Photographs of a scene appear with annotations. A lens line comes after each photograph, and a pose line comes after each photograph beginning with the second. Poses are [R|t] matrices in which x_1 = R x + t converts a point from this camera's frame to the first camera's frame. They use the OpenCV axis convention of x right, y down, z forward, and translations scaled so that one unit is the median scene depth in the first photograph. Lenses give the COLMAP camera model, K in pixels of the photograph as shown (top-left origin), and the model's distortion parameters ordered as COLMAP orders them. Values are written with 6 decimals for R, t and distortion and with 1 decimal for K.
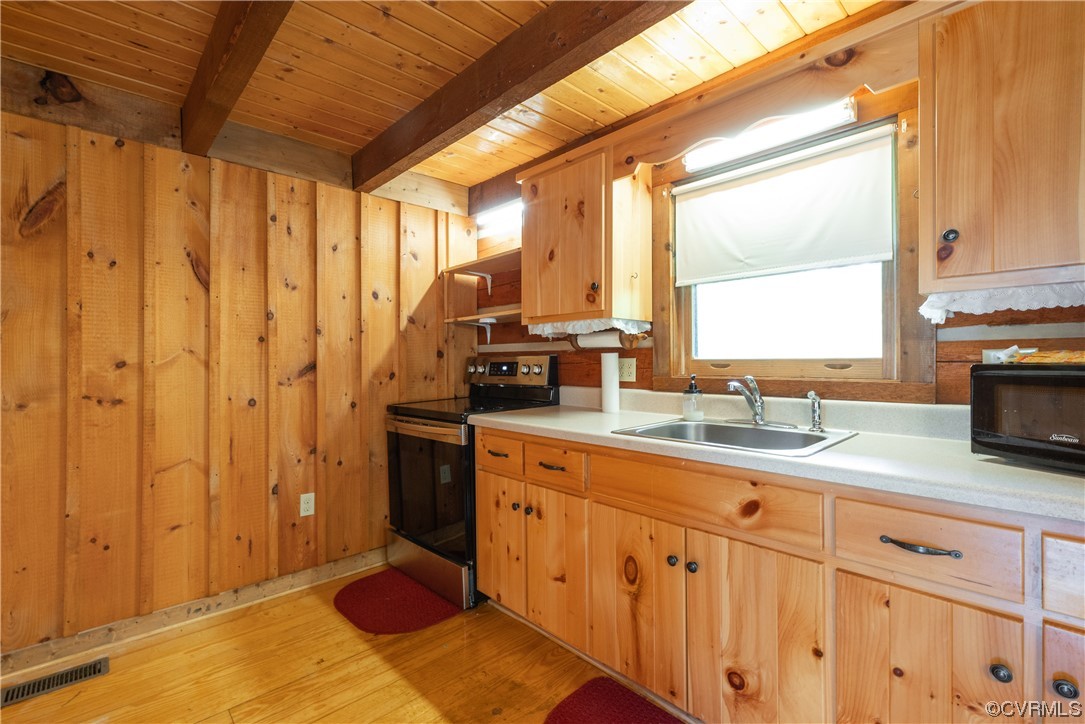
lens RADIAL K [[484.2, 0, 542.5], [0, 484.2, 361.7], [0, 0, 1]] dist [-0.000916, 0.000211]
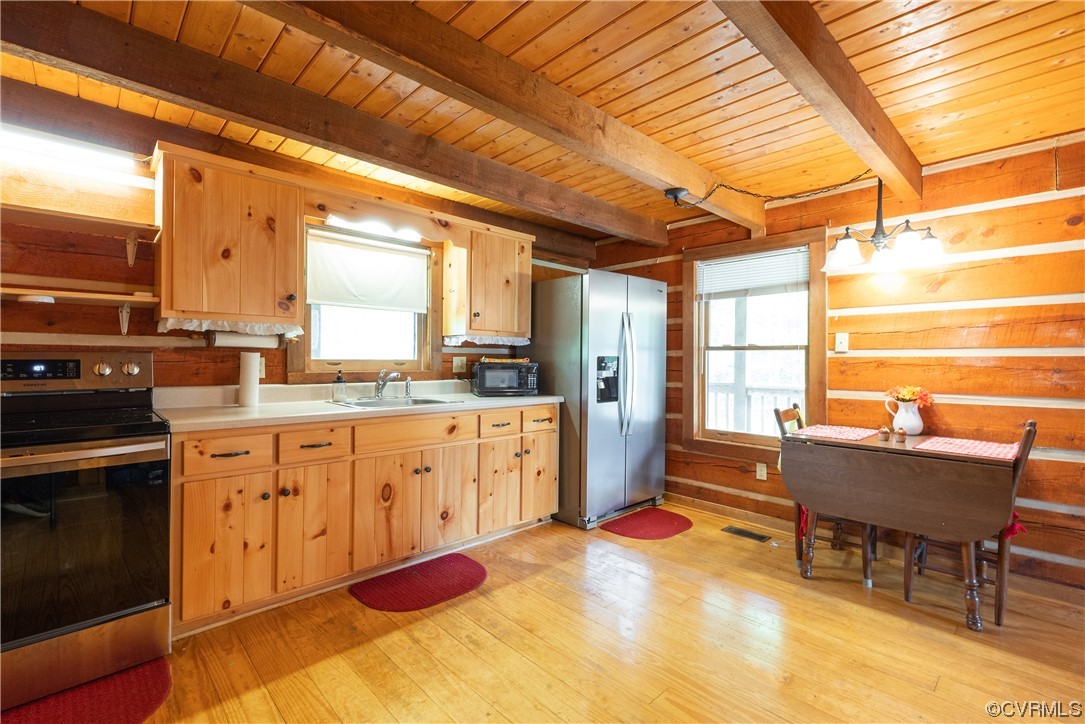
lens RADIAL K [[484.2, 0, 541.3], [0, 484.2, 361.0], [0, 0, 1]] dist [-0.000916, 0.000211]
pose [[-0.003295, 0.006079, 0.999976, -1.119186], [-0.003243, 0.999976, -0.006090, 0.006912], [-0.999989, -0.003263, -0.003275, 0.399071]]
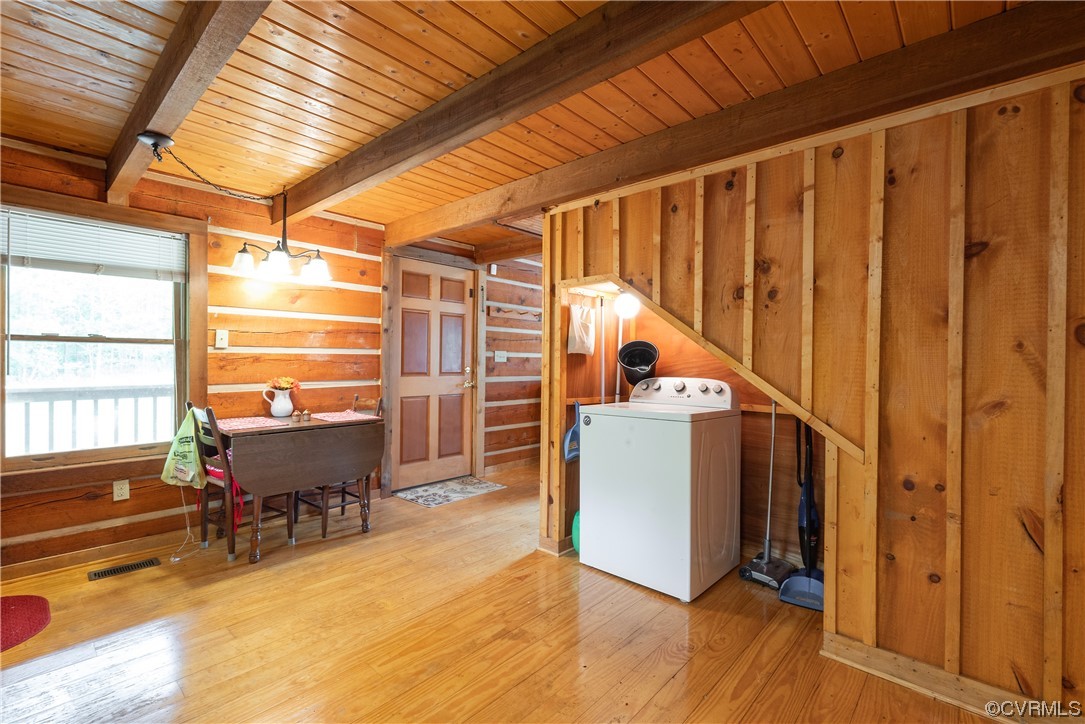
lens RADIAL K [[484.2, 0, 540.3], [0, 484.2, 361.6], [0, 0, 1]] dist [-0.000916, 0.000211]
pose [[-0.996425, -0.001404, -0.084470, -0.510066], [-0.002244, 0.999949, 0.009851, -0.007063], [0.084451, 0.010006, -0.996377, 1.116423]]
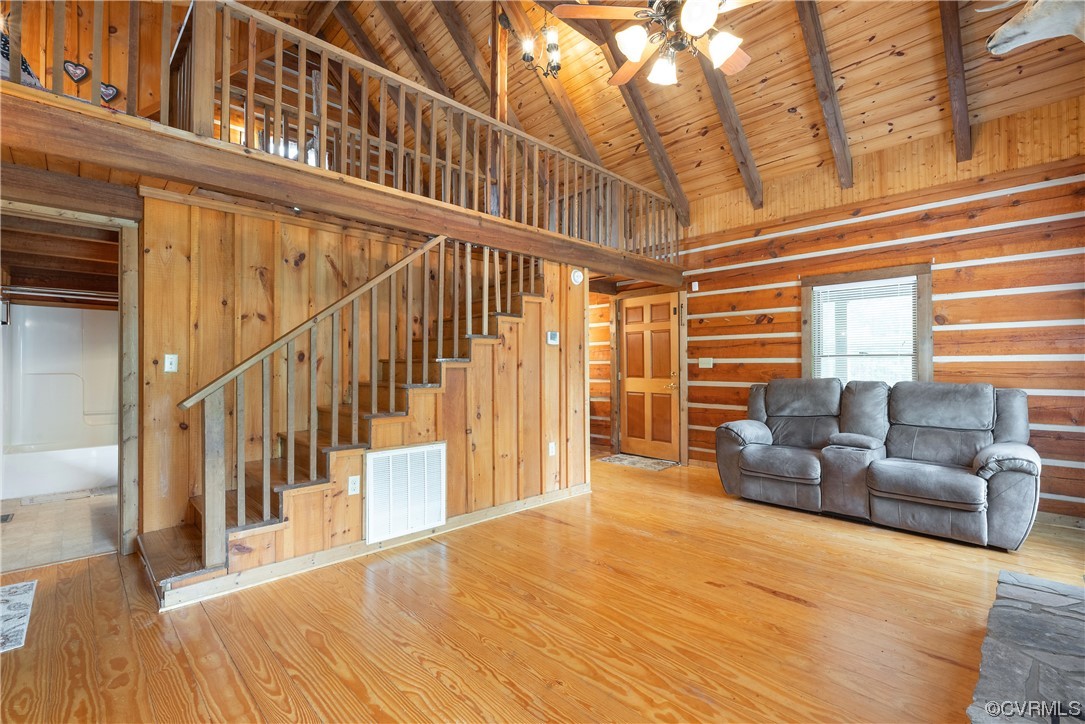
lens RADIAL K [[484.2, 0, 541.5], [0, 484.2, 361.6], [0, 0, 1]] dist [-0.000916, 0.000211]
pose [[-0.016106, 0.018272, 0.999703, -3.245052], [0.011066, 0.999775, -0.018095, 0.023635], [-0.999809, 0.010771, -0.016304, -0.422968]]
